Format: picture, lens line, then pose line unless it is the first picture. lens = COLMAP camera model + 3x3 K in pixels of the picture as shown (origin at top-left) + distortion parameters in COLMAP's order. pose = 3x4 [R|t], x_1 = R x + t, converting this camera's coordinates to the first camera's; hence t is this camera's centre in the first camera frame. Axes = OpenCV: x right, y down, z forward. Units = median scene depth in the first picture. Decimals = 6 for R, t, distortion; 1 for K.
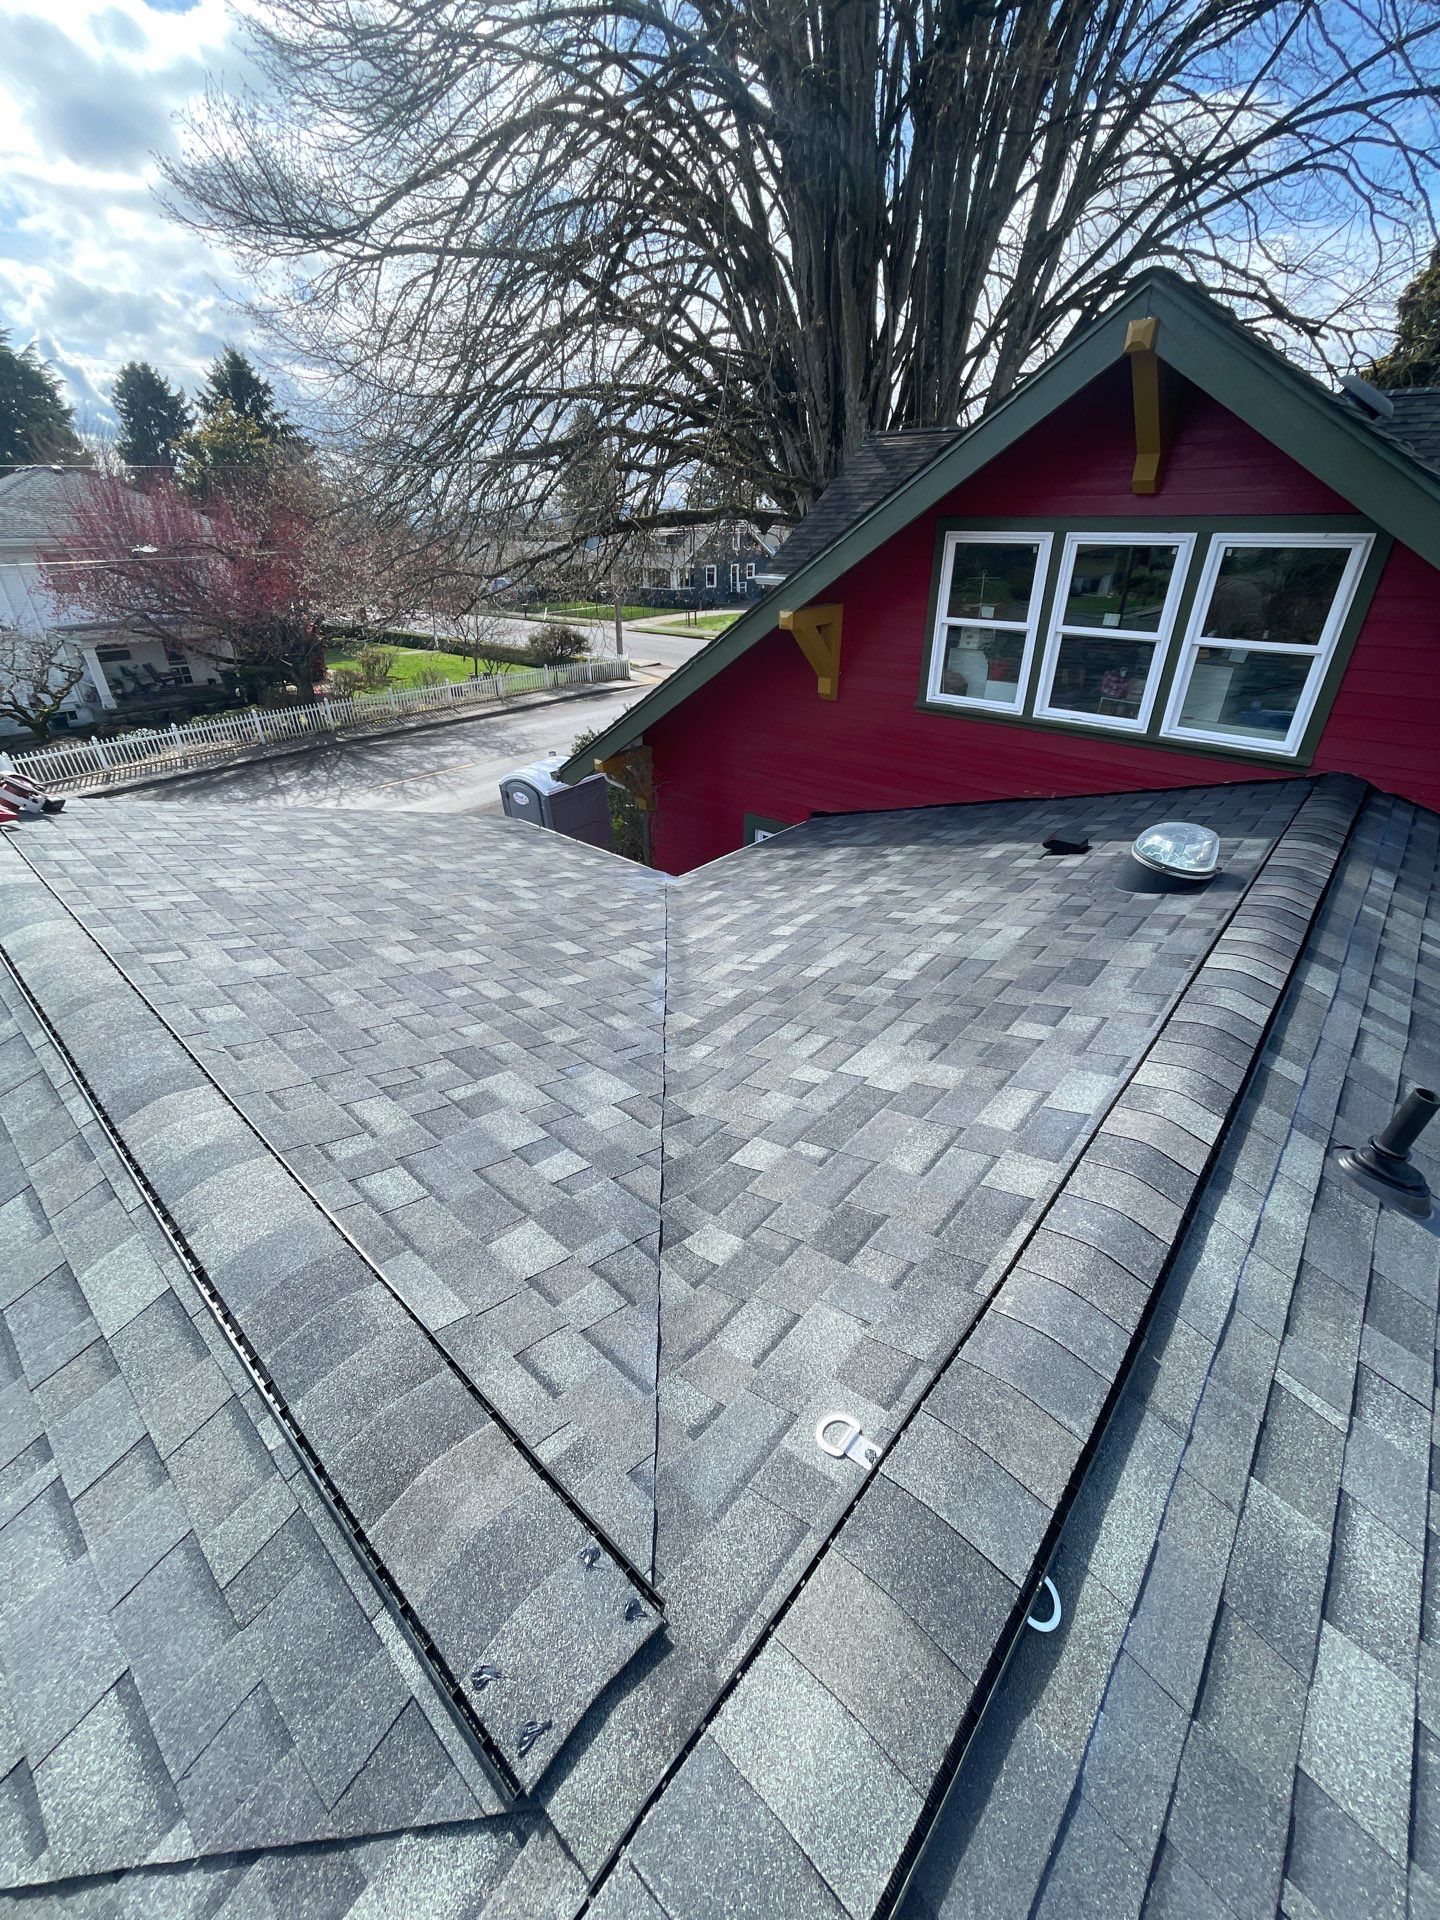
lens RADIAL K [[770.5, 0, 715.8], [0, 770.5, 952.1], [0, 0, 1]] dist [0.000314, -0.000292]
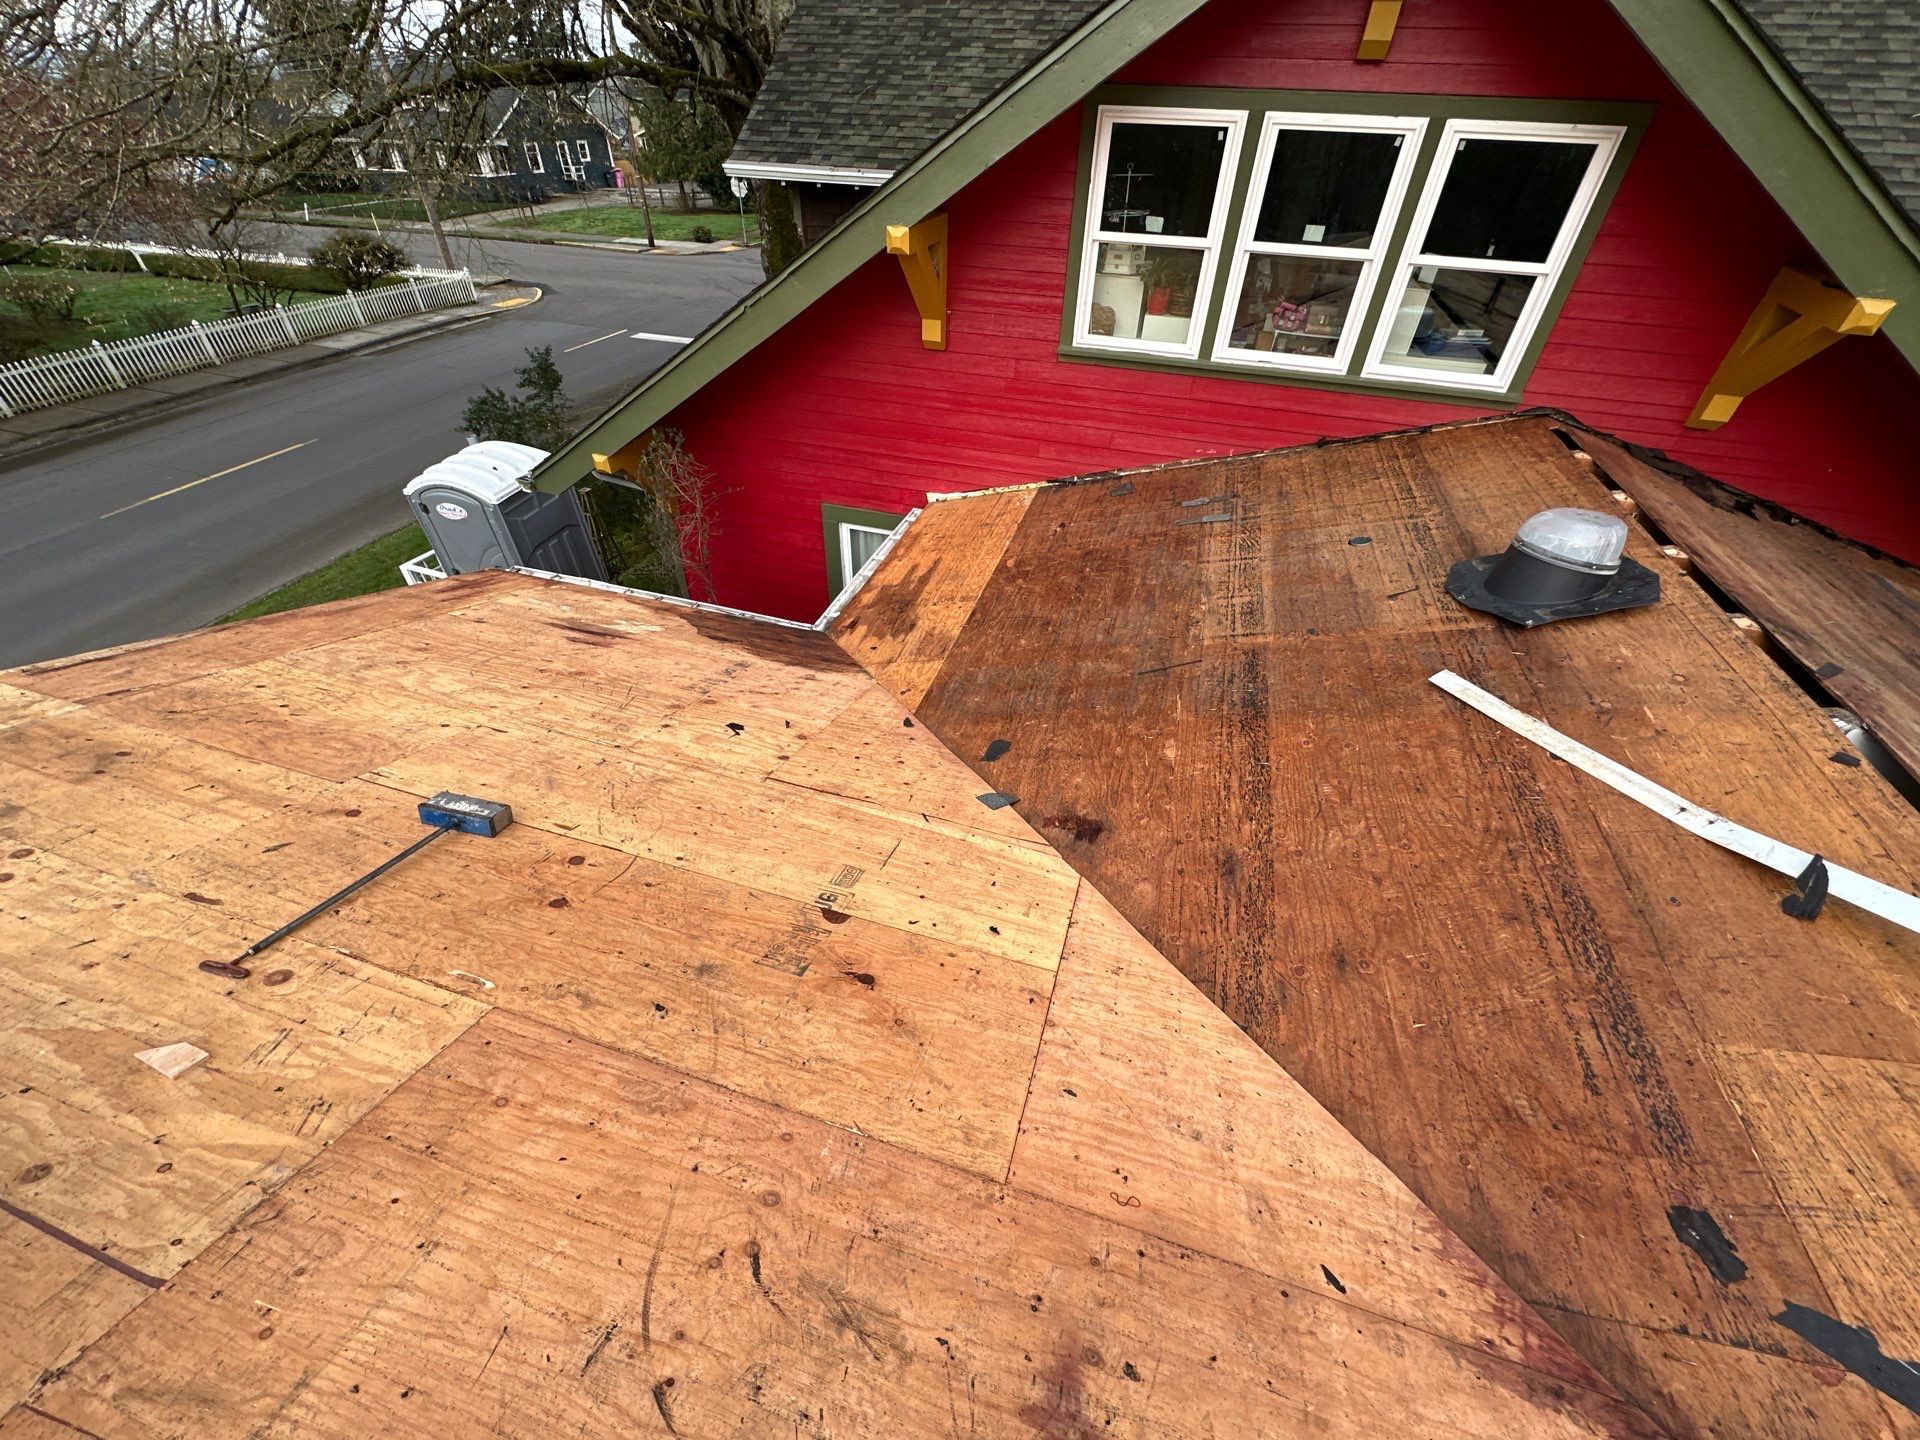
lens RADIAL K [[770.5, 0, 954.7], [0, 770.5, 724.4], [0, 0, 1]] dist [0.000314, -0.000292]
pose [[0.913781, -0.233538, 0.332362, -0.216994], [0.170847, 0.963278, 0.207138, -0.152595], [-0.368532, -0.132495, 0.920125, 0.296600]]
